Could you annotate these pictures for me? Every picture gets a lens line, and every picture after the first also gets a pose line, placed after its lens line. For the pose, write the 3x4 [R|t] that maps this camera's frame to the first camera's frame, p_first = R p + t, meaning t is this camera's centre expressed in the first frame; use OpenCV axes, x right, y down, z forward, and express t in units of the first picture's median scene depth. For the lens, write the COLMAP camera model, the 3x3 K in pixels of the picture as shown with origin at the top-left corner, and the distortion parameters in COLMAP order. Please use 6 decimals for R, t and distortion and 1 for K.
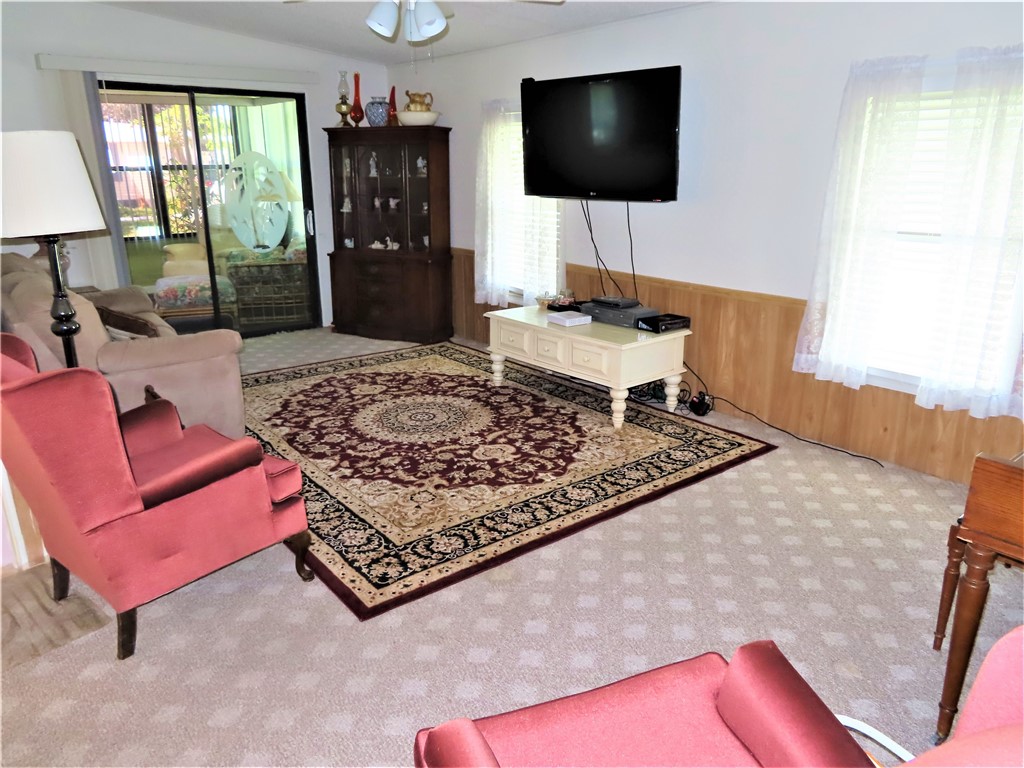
lens RADIAL K [[727.5, 0, 512.0], [0, 727.5, 384.0], [0, 0, 1]] dist [-0.016720, 0.008686]
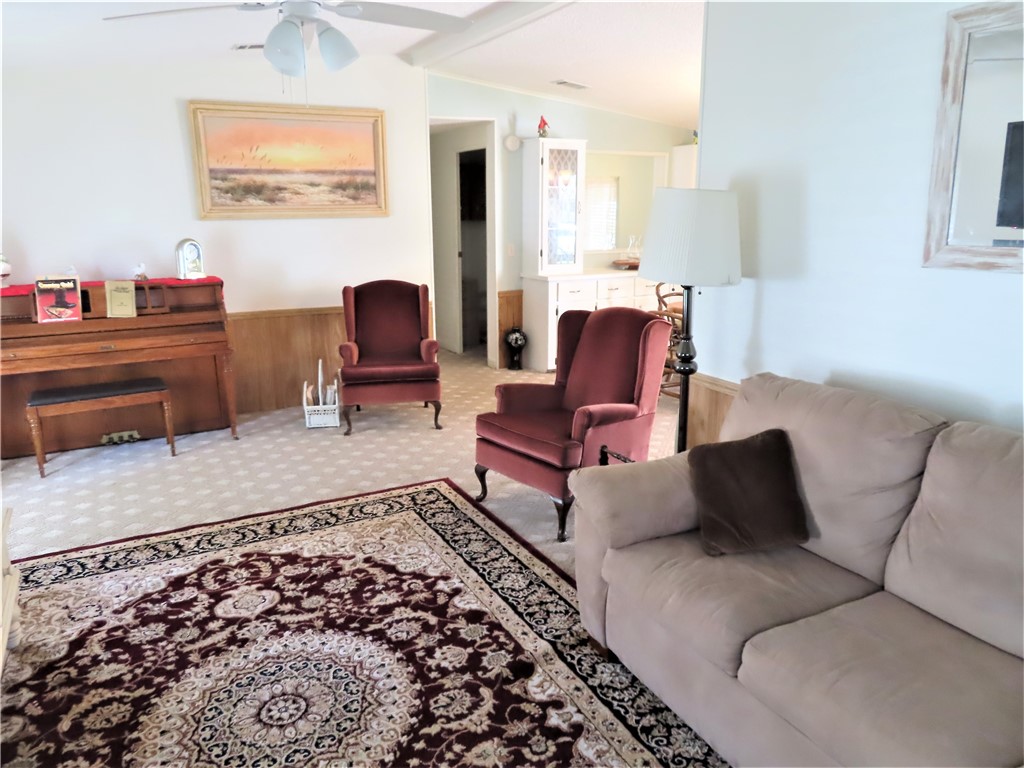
lens RADIAL K [[727.5, 0, 512.0], [0, 727.5, 384.0], [0, 0, 1]] dist [-0.016720, 0.008686]
pose [[-0.982556, -0.029272, 0.183651, -0.413795], [0.069305, 0.858762, 0.507667, -0.451710], [-0.172573, 0.511539, -0.841752, 1.434087]]
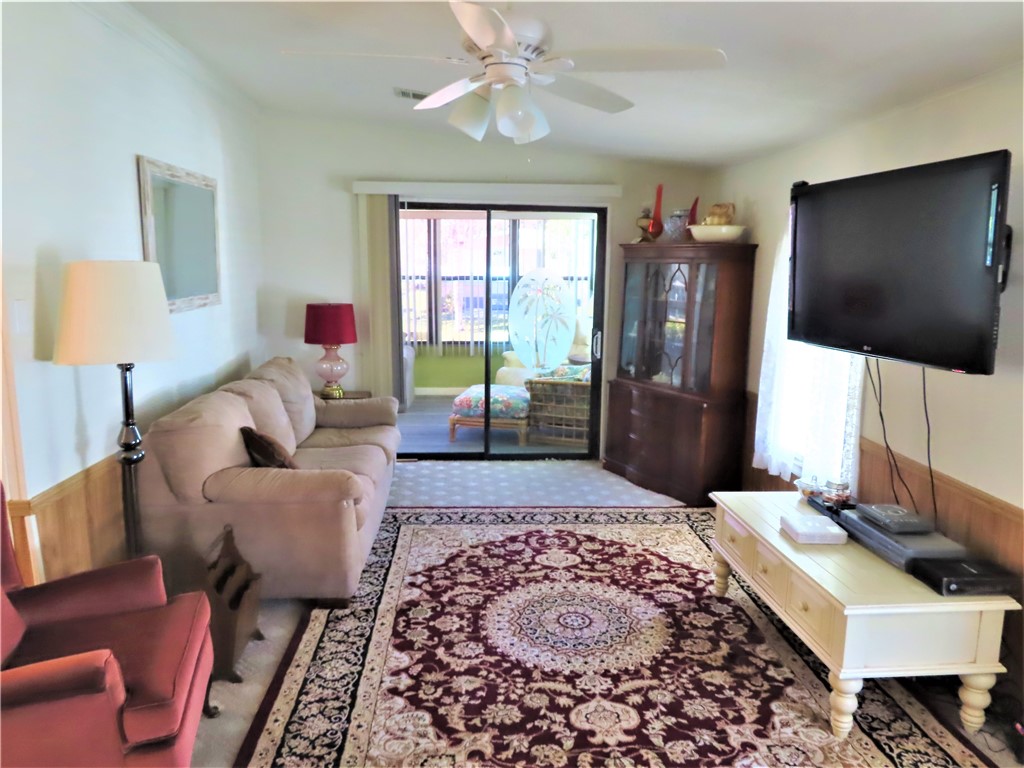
lens RADIAL K [[727.5, 0, 512.0], [0, 727.5, 384.0], [0, 0, 1]] dist [-0.016720, 0.008686]
pose [[0.821524, 0.104353, -0.560544, 0.243817], [-0.179486, 0.980459, -0.080526, -0.136772], [0.541187, 0.166764, 0.824201, 0.340419]]
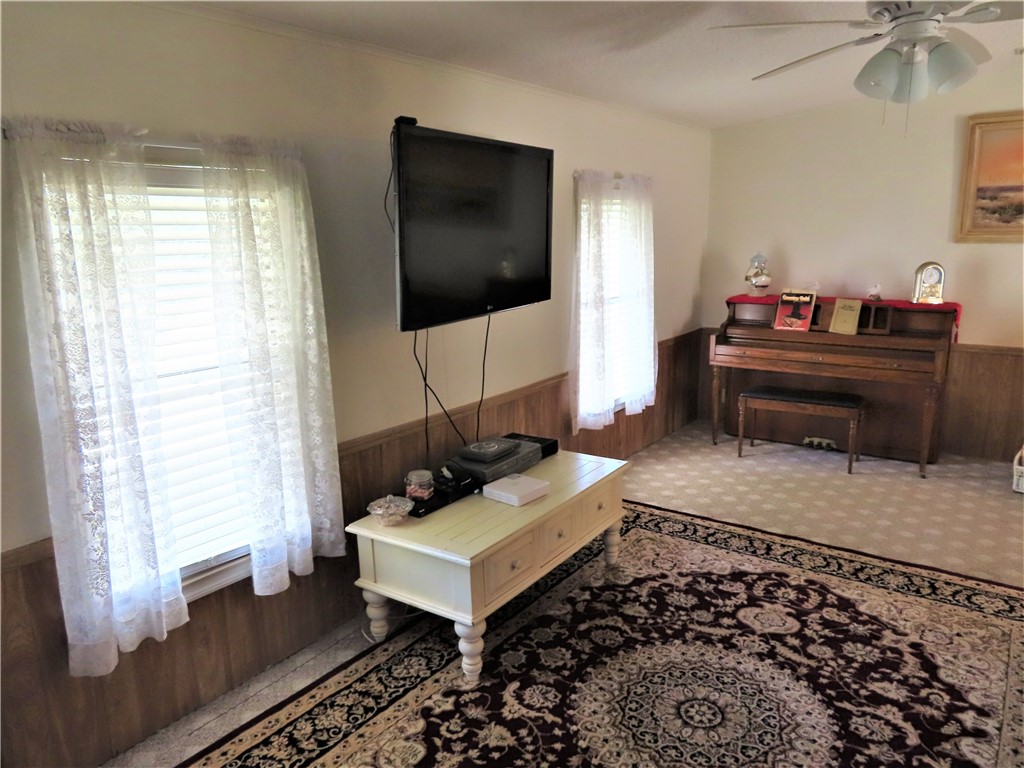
lens RADIAL K [[727.5, 0, 512.0], [0, 727.5, 384.0], [0, 0, 1]] dist [-0.016720, 0.008686]
pose [[-0.261762, -0.191254, 0.945993, -0.624350], [0.305346, 0.913410, 0.269157, -0.420341], [-0.915557, 0.359310, -0.180697, 1.271088]]
